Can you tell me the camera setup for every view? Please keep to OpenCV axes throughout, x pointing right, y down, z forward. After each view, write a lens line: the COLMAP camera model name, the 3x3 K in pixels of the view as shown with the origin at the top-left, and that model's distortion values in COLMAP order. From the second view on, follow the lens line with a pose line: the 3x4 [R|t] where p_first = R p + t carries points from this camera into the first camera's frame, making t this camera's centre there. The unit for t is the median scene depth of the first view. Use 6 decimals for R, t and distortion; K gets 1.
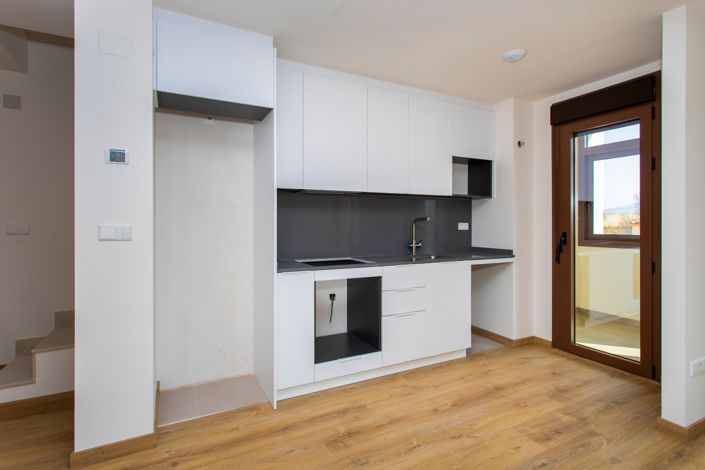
lens RADIAL K [[360.5, 0, 352.4], [0, 360.5, 228.9], [0, 0, 1]] dist [-0.005971, -0.000884]
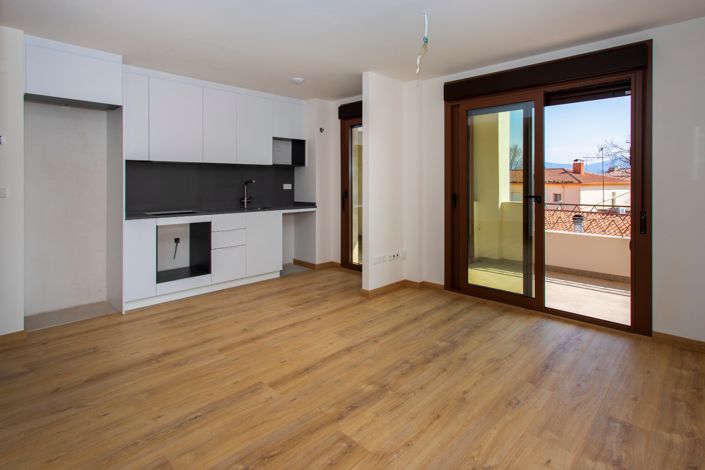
lens RADIAL K [[357.2, 0, 353.7], [0, 357.2, 183.9], [0, 0, 1]] dist [0.000821, -0.002687]
pose [[0.948485, -0.004879, 0.316785, 0.148797], [0.010499, 0.999816, -0.016037, 0.009035], [-0.316648, 0.018537, 0.948362, -0.466309]]
